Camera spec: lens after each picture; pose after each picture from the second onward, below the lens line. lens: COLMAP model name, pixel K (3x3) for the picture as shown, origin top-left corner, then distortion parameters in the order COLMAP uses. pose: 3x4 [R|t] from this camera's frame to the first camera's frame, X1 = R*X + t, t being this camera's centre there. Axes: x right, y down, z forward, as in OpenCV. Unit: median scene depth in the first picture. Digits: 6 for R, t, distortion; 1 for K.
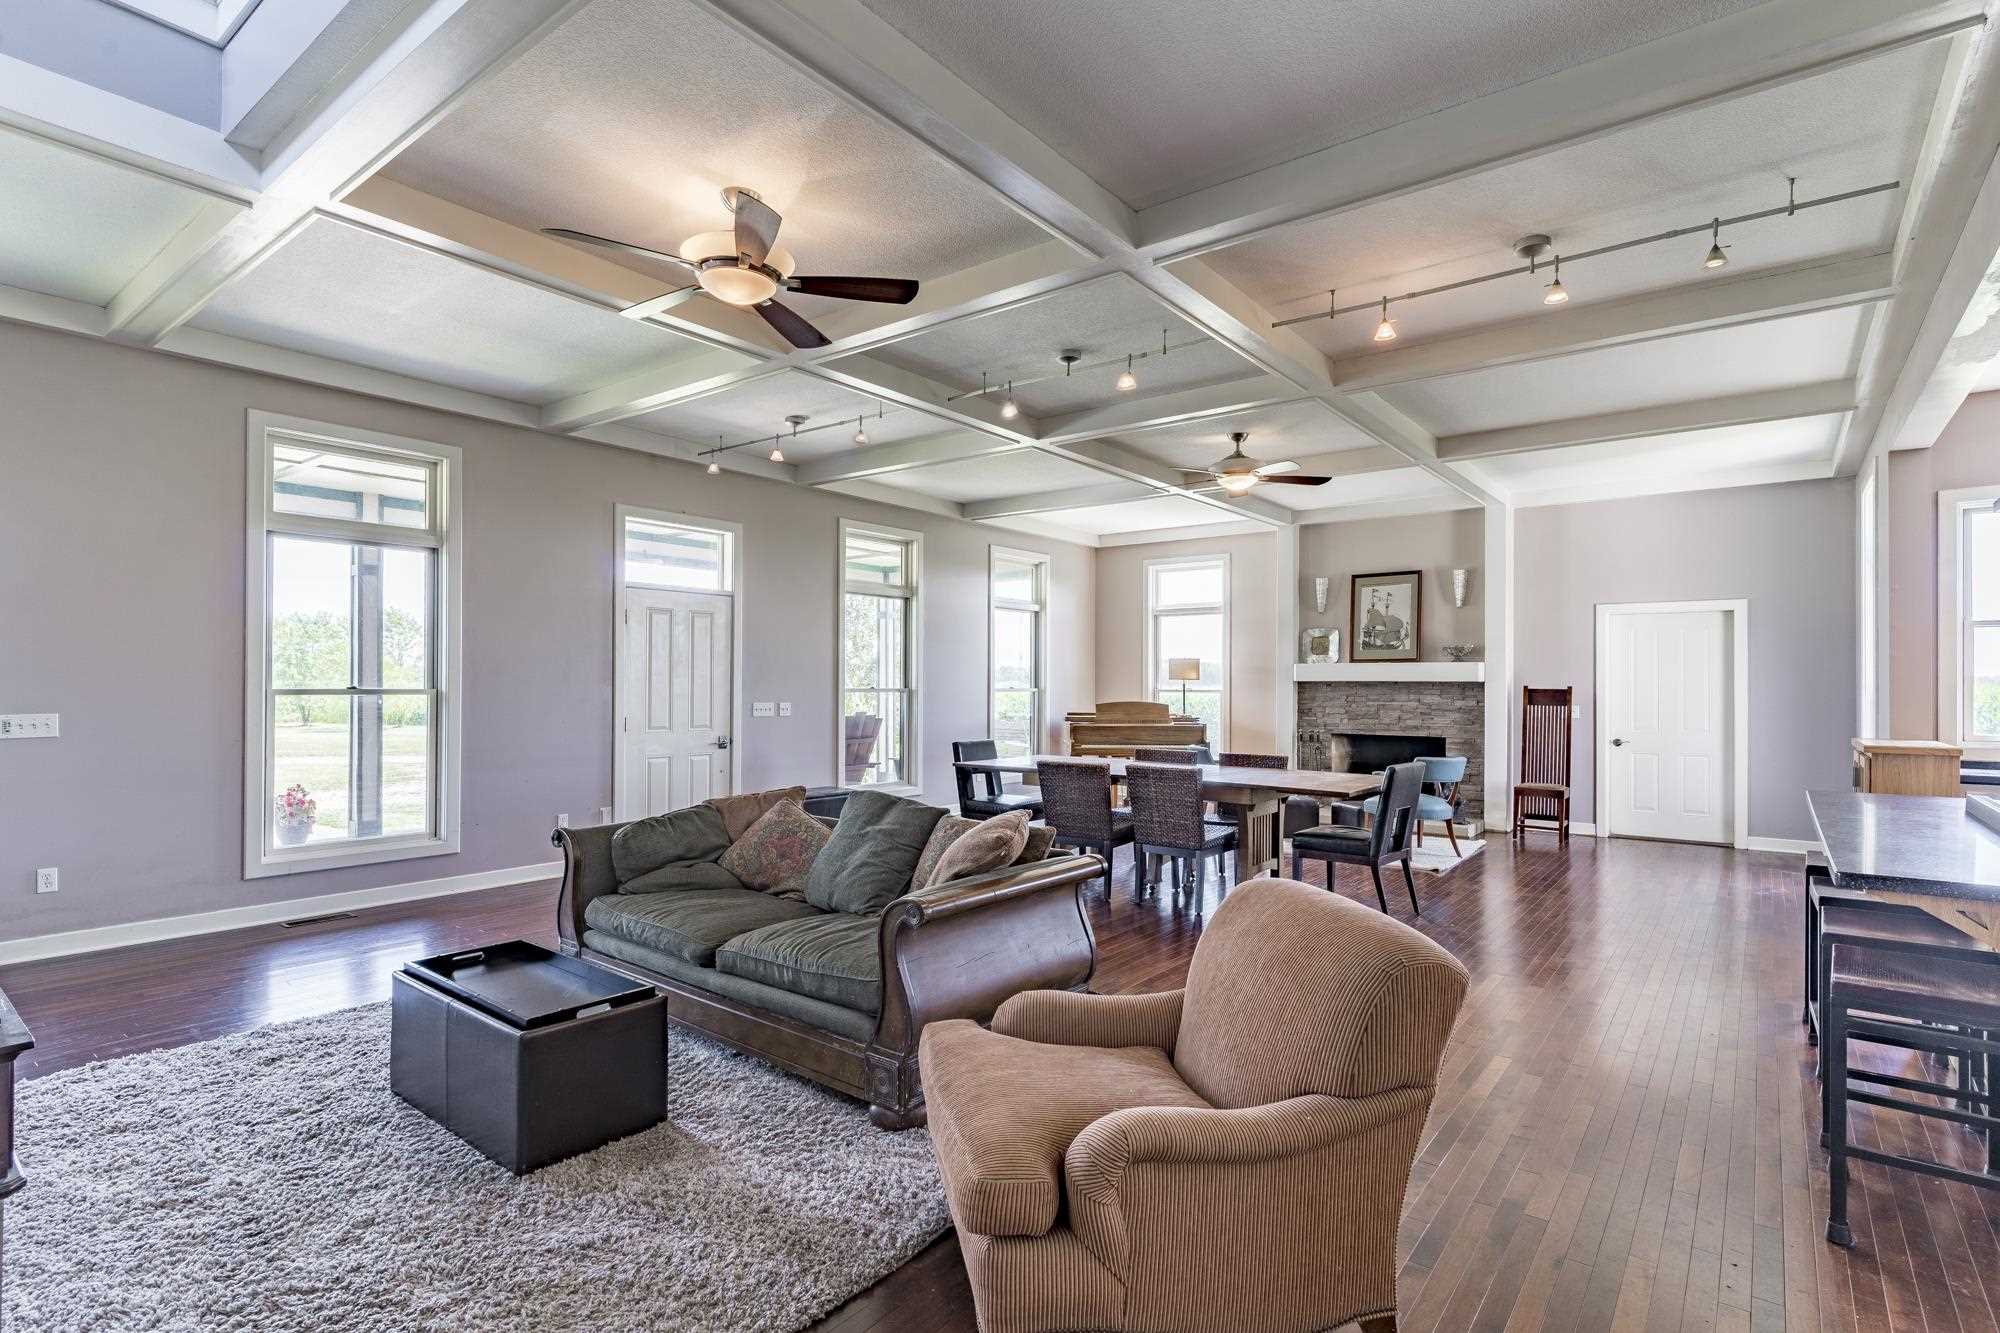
lens RADIAL K [[970.7, 0, 1005.1], [0, 970.7, 678.4], [0, 0, 1]] dist [0.002818, 0.000669]
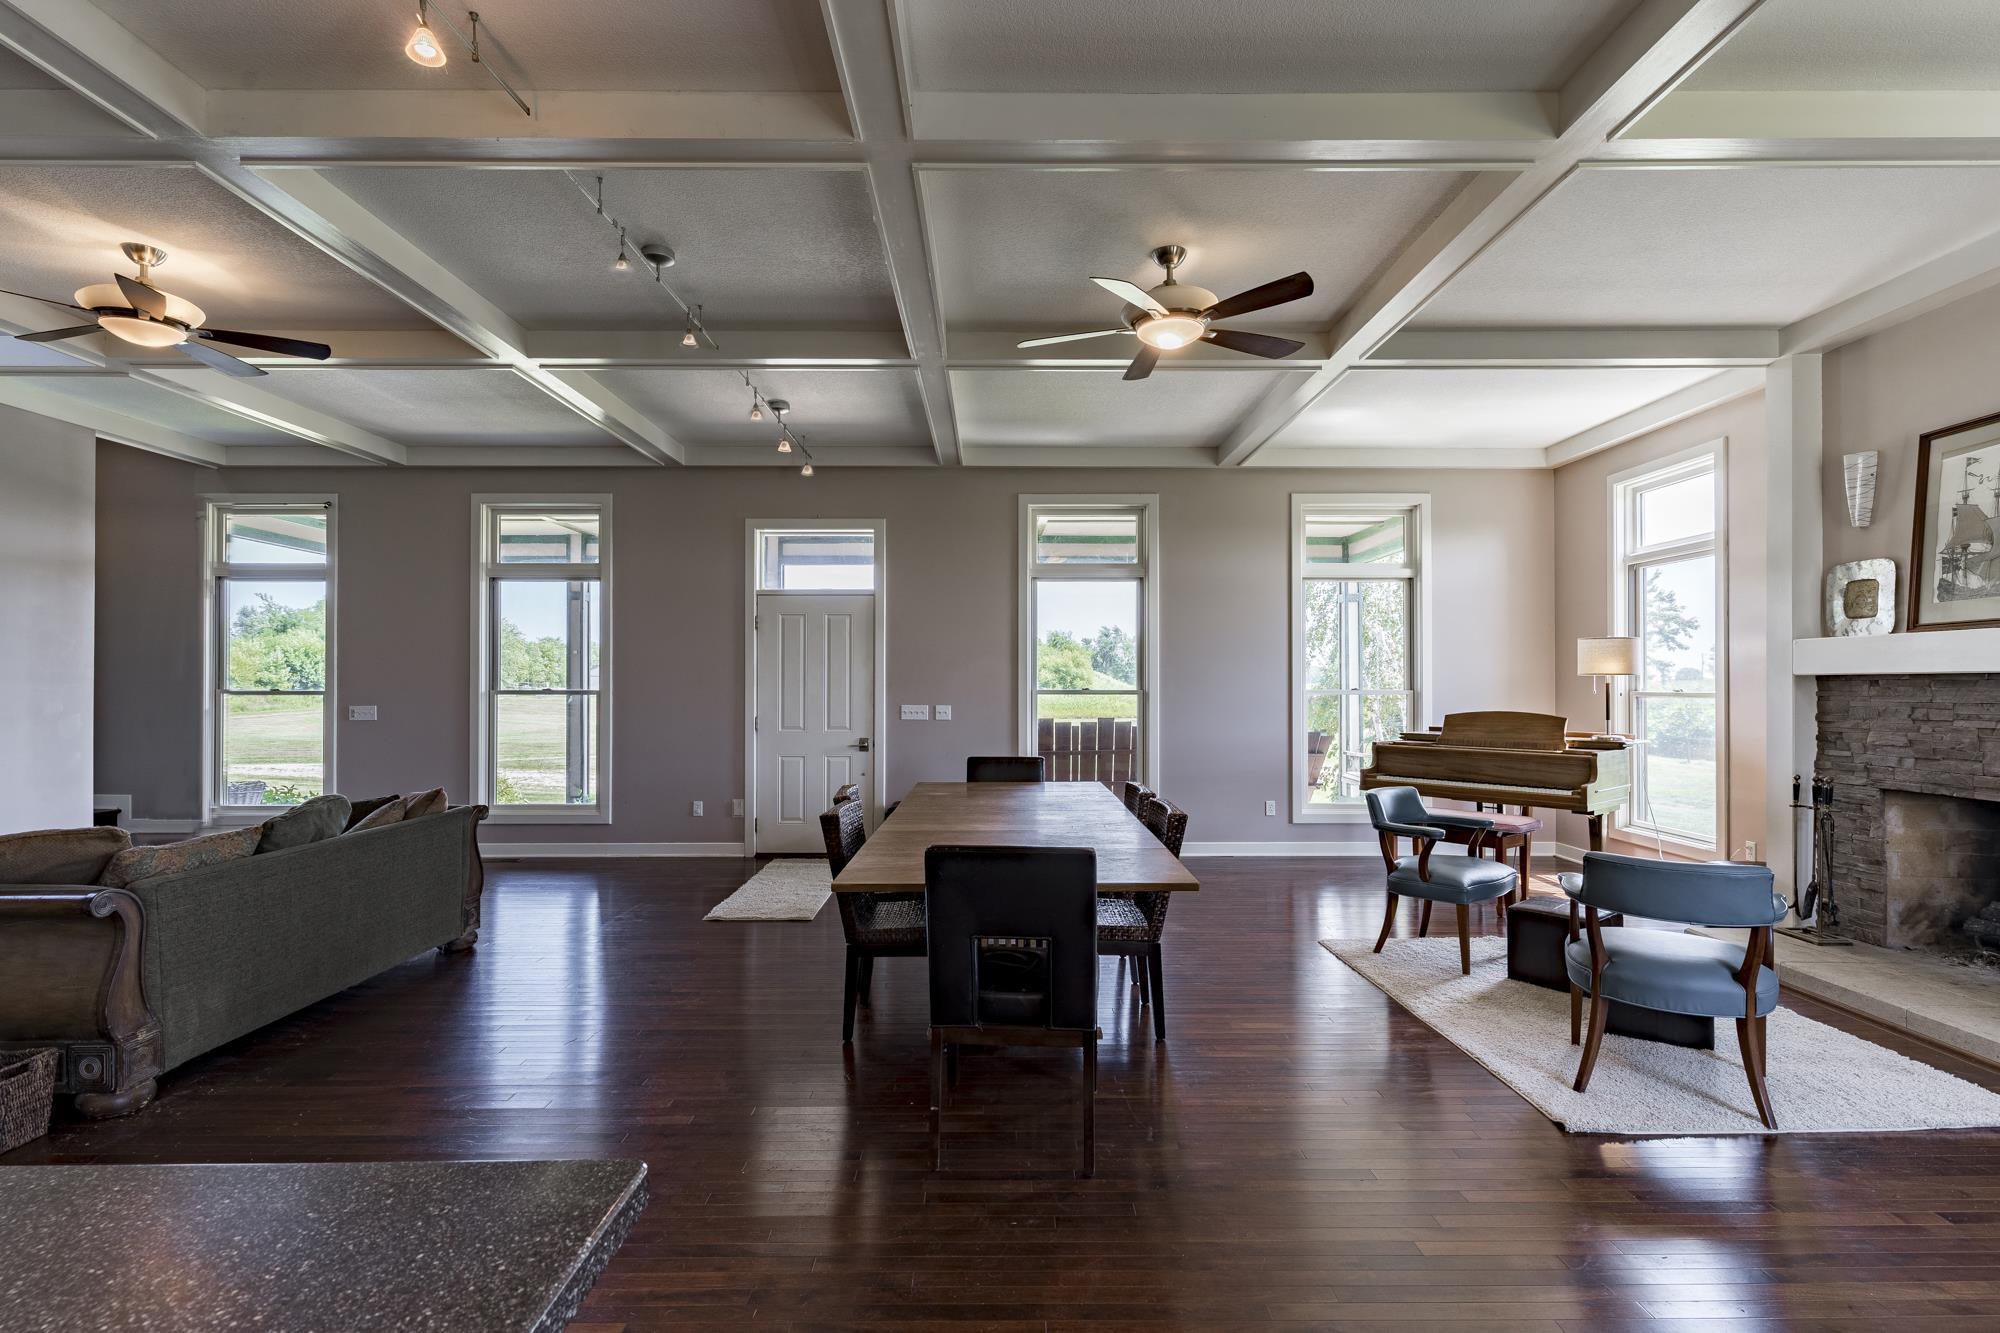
lens RADIAL K [[970.7, 0, 1002.0], [0, 970.7, 669.9], [0, 0, 1]] dist [0.002818, 0.000669]
pose [[0.621122, -0.016449, -0.783541, 0.461333], [0.008475, 0.999862, -0.014273, 0.004205], [0.783668, 0.002225, 0.621176, 0.407664]]
